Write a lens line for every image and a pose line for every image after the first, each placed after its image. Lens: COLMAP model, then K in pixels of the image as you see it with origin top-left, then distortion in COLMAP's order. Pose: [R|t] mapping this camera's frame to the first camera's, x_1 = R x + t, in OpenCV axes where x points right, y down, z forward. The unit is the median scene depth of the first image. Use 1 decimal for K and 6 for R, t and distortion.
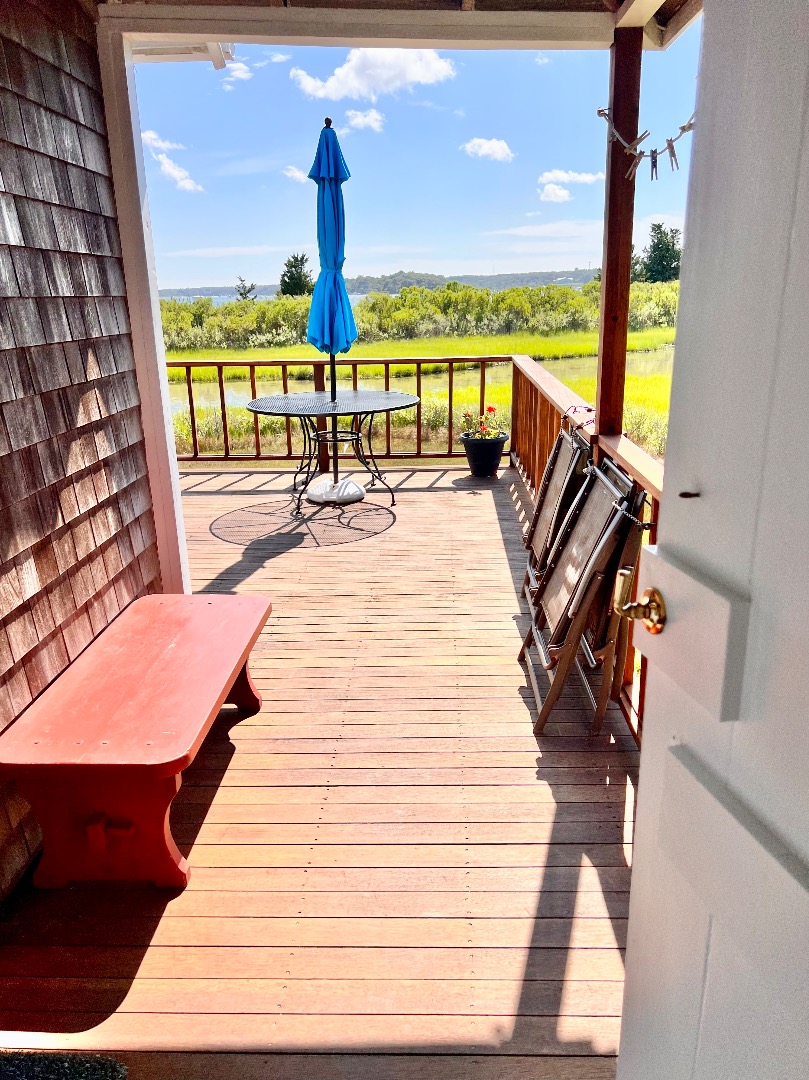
lens RADIAL K [[817.9, 0, 405.9], [0, 817.9, 541.2], [0, 0, 1]] dist [0.060616, -0.066850]
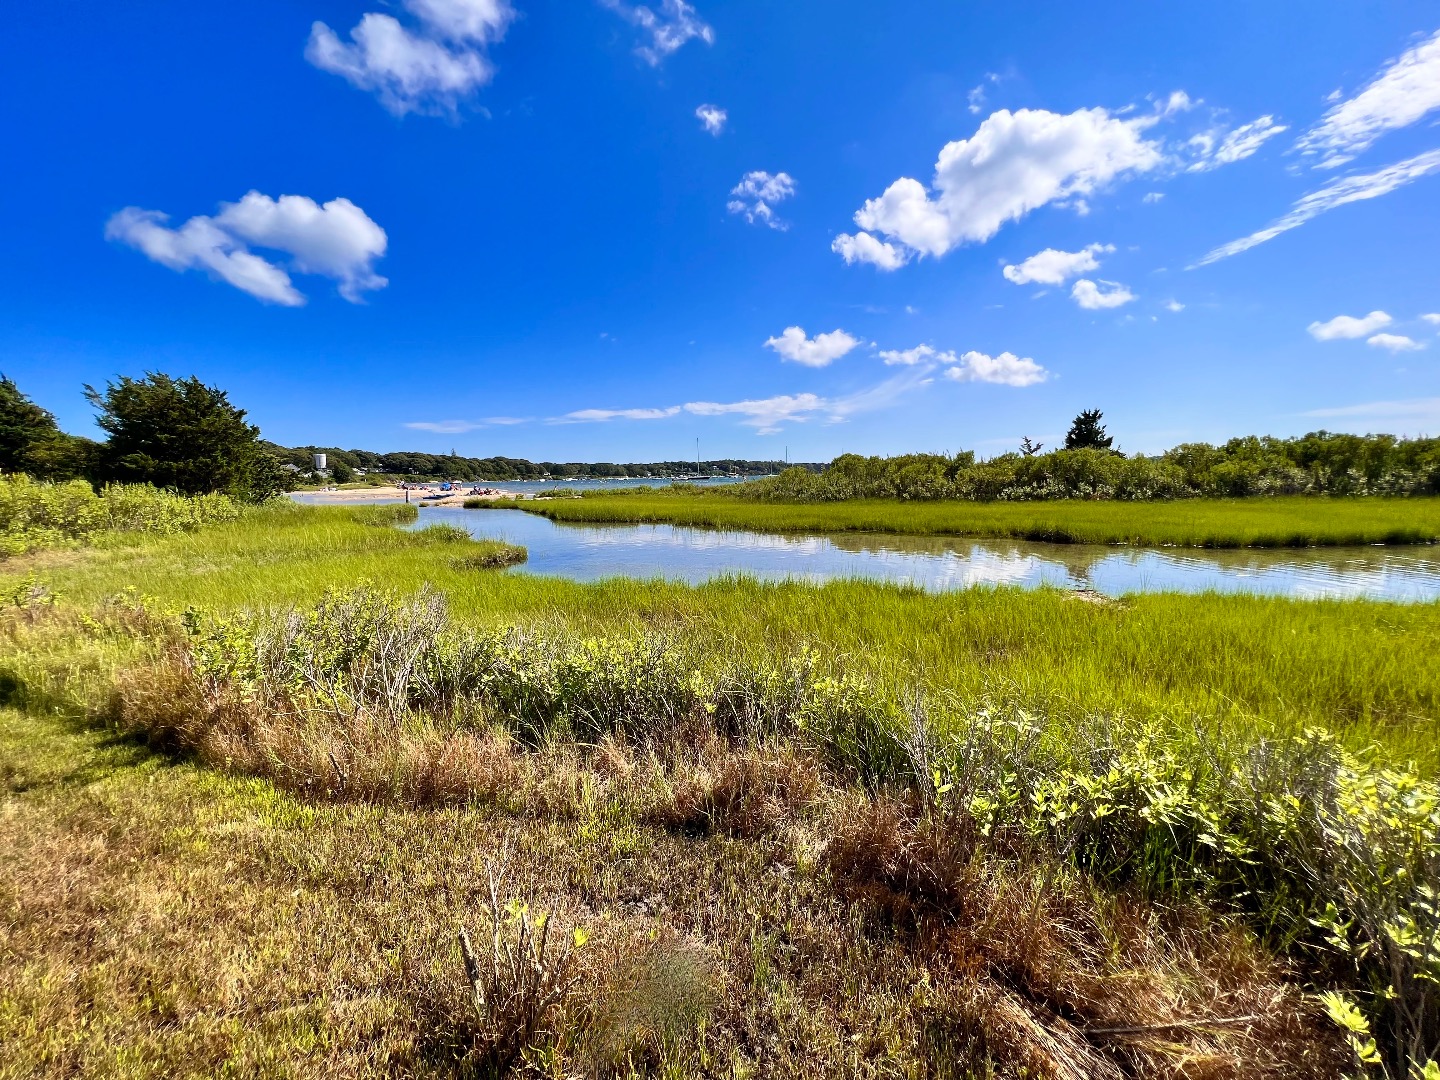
lens RADIAL K [[575.1, 0, 718.9], [0, 575.1, 538.1], [0, 0, 1]] dist [-0.000198, 0.000310]
pose [[0.745301, 0.079450, -0.661977, 0.001700], [-0.192028, 0.976382, -0.099015, -0.064654], [0.638476, 0.200914, 0.742955, 0.303490]]
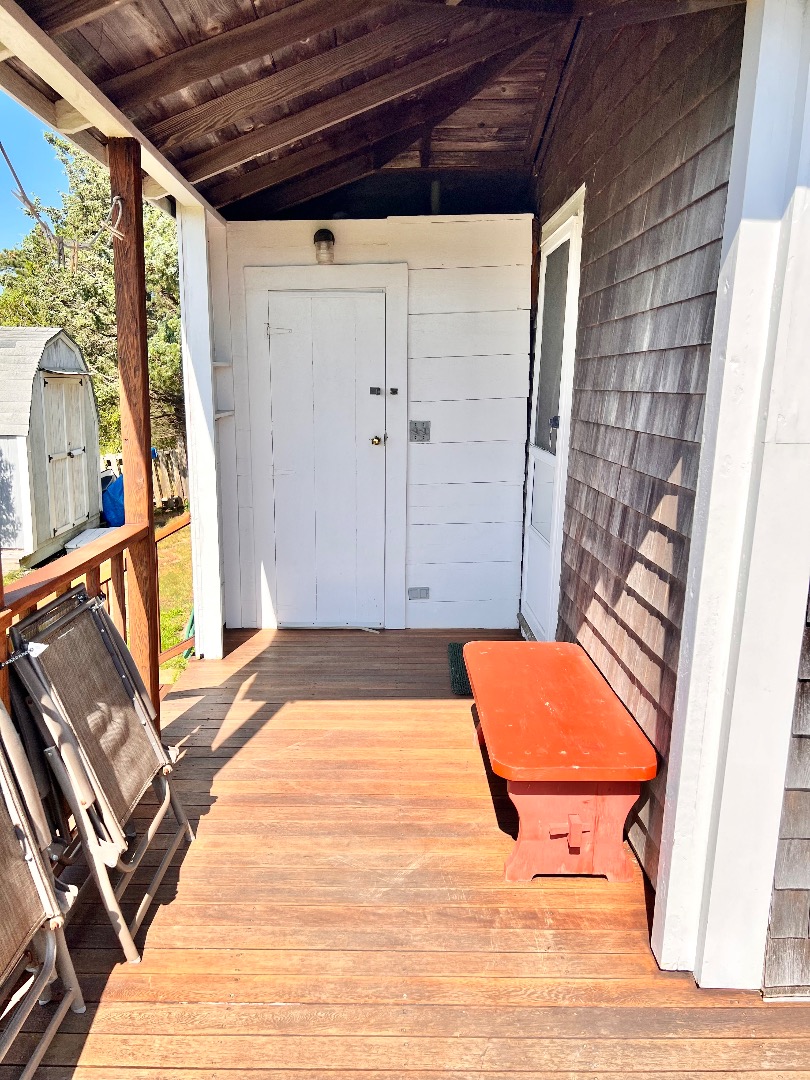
lens RADIAL K [[817.9, 0, 406.4], [0, 817.9, 541.2], [0, 0, 1]] dist [0.060616, -0.066850]
pose [[-0.996824, 0.011936, -0.078742, -0.018626], [-0.028308, 0.871045, 0.490388, -0.679755], [0.074441, 0.491059, -0.867940, 2.114784]]
